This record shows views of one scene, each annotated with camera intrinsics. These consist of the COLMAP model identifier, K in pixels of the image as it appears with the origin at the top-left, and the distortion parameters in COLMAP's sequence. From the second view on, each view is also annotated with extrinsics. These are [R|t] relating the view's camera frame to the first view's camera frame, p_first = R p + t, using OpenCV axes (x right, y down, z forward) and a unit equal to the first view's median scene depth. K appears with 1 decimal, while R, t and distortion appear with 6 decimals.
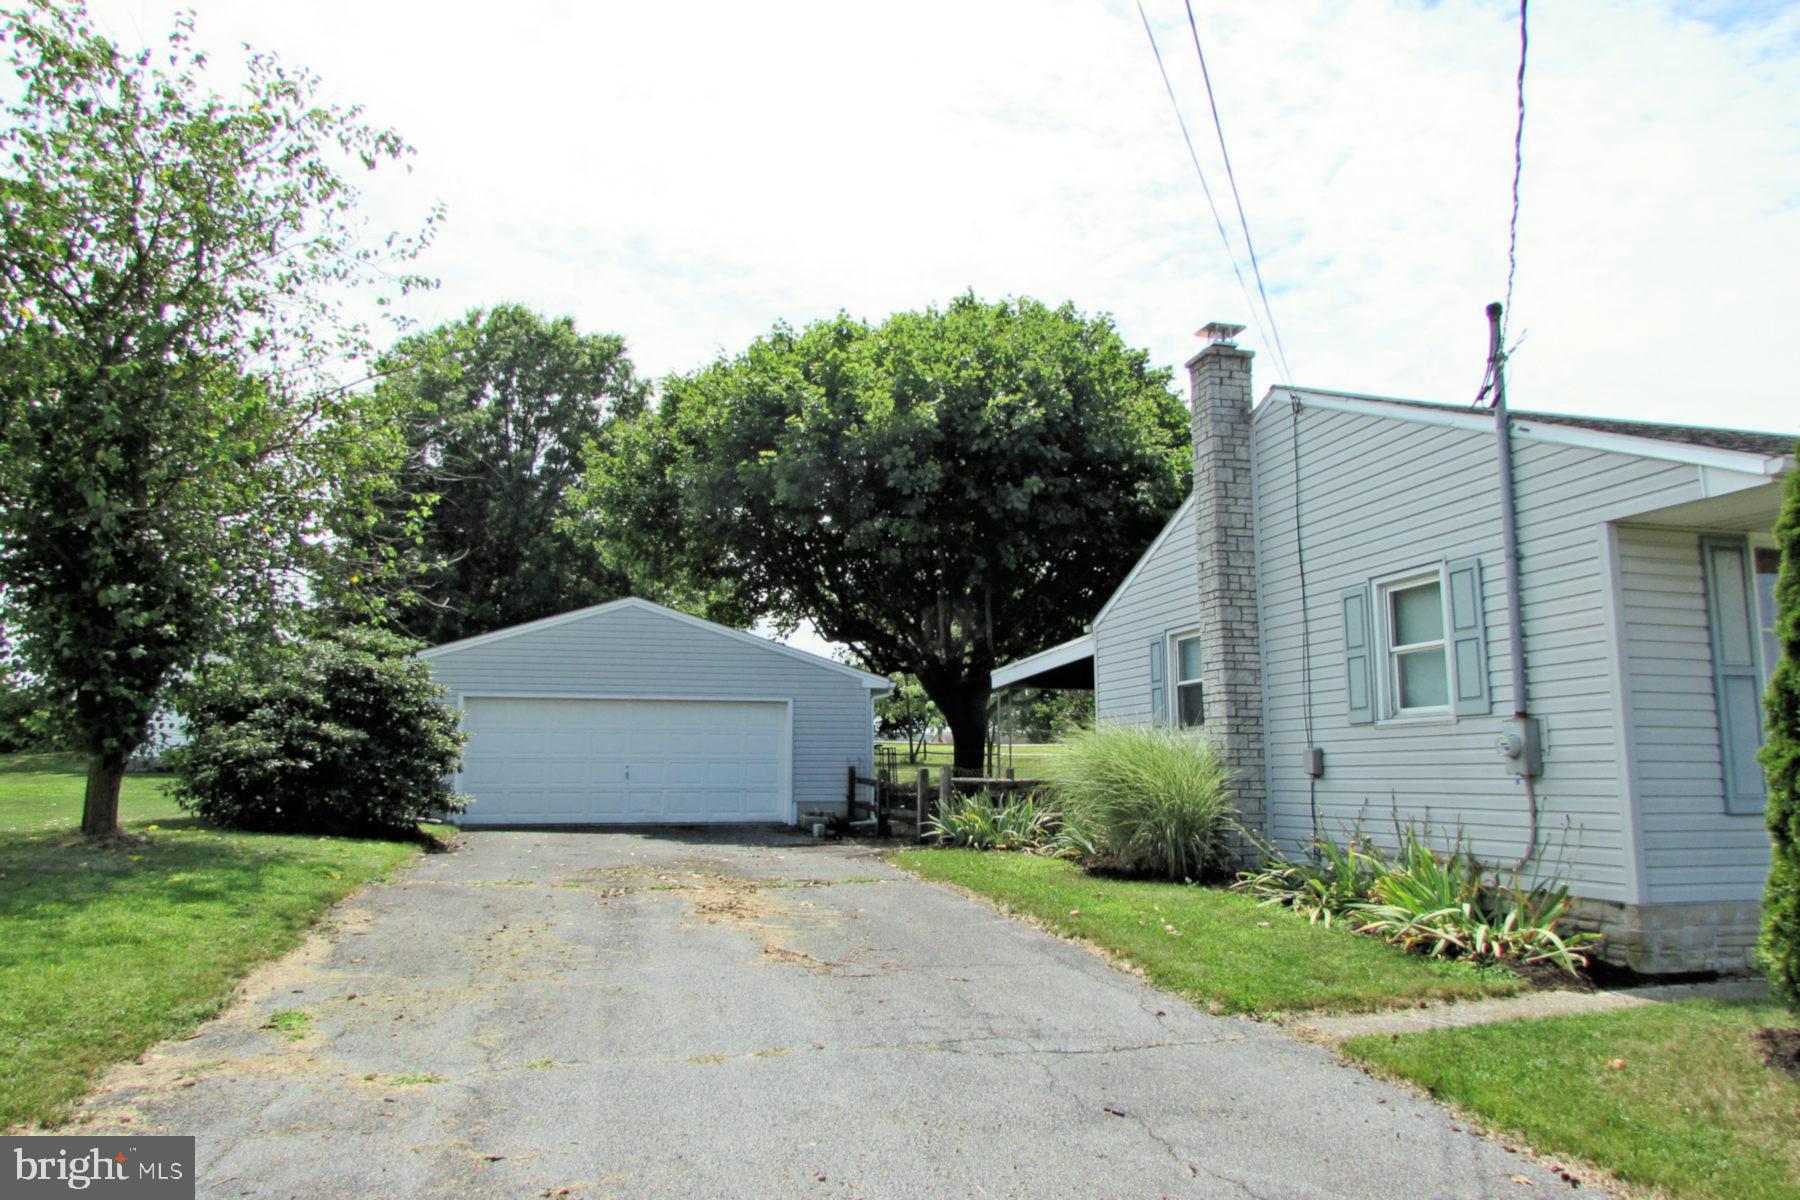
lens RADIAL K [[1327.2, 0, 895.4], [0, 1327.2, 596.7], [0, 0, 1]] dist [-0.000635, -0.002072]
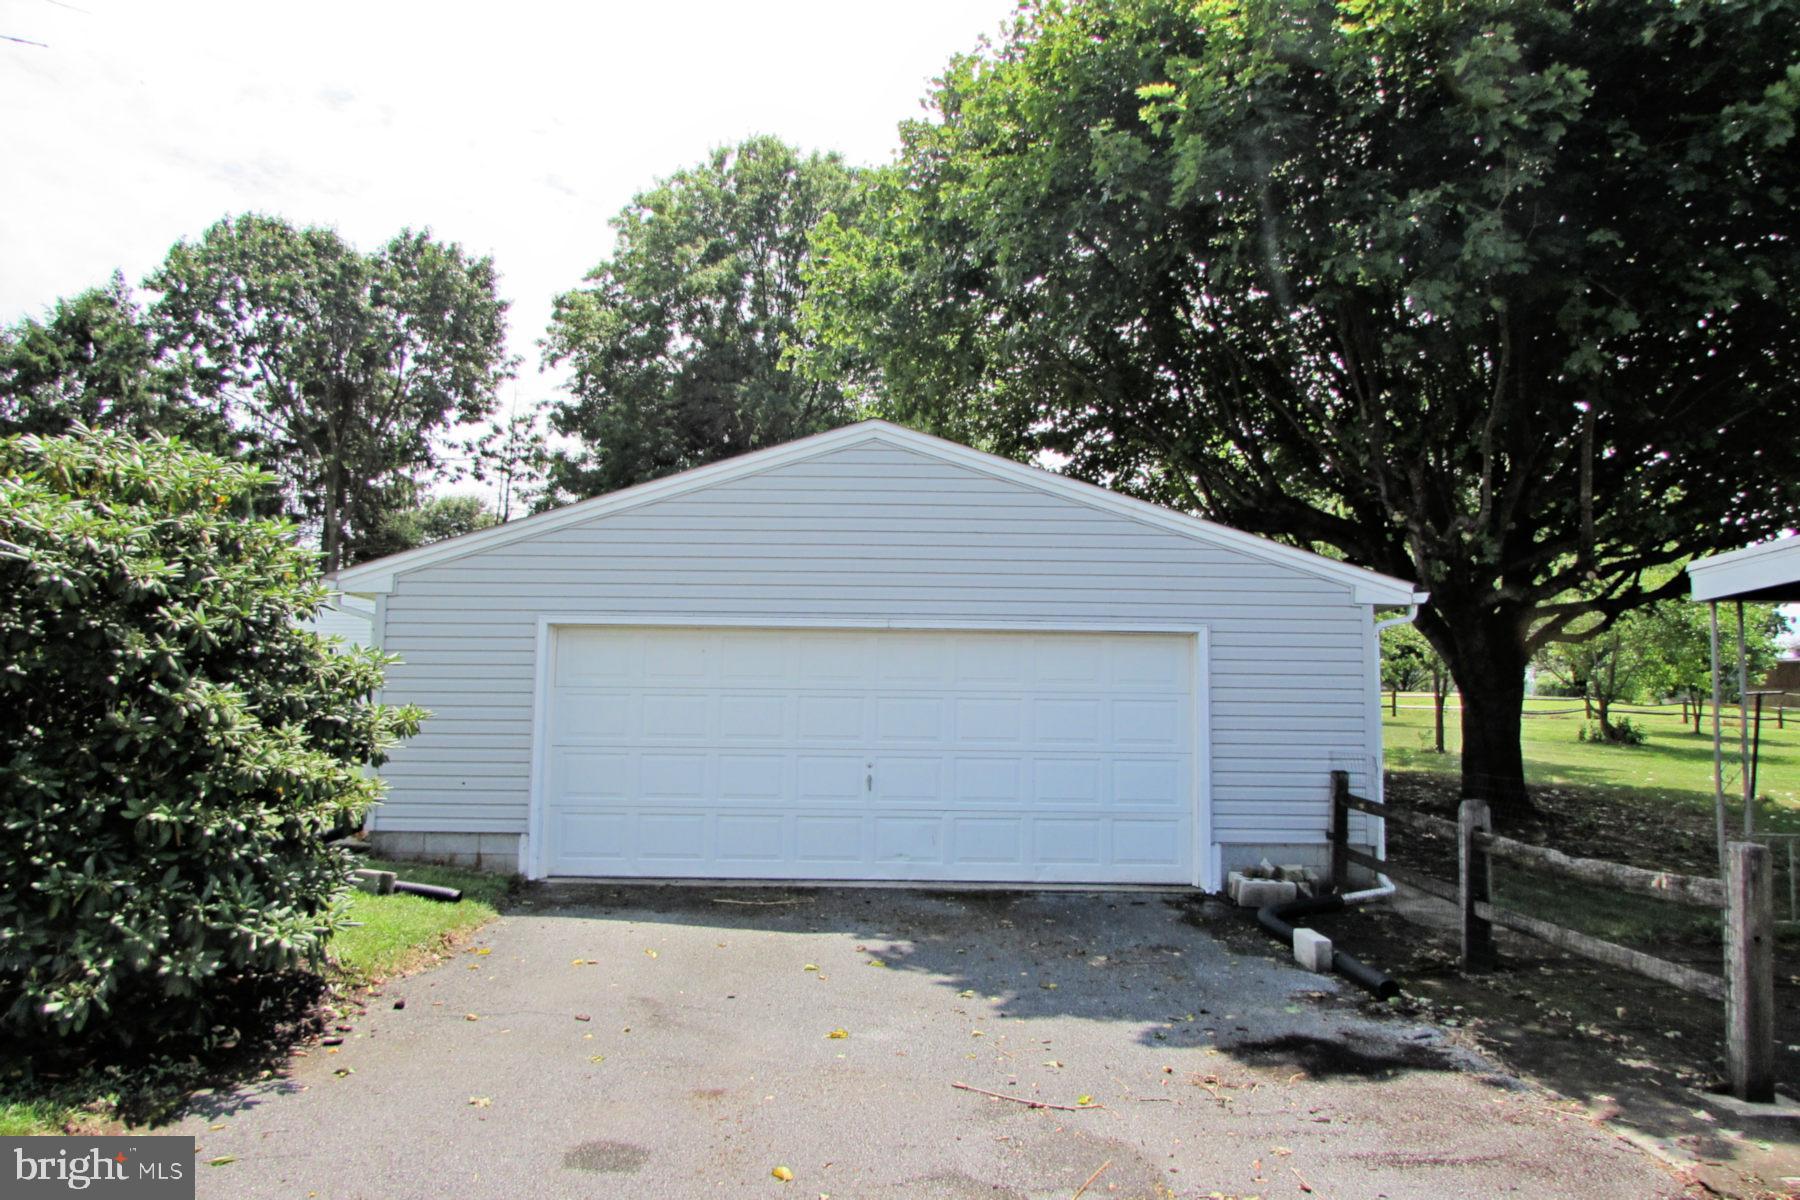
lens RADIAL K [[1327.2, 0, 895.4], [0, 1327.2, 596.7], [0, 0, 1]] dist [-0.000635, -0.002072]
pose [[0.974118, -0.008794, -0.225870, -0.079608], [0.019650, 0.998754, 0.045863, 0.042783], [0.225185, -0.049114, 0.973077, 0.518226]]
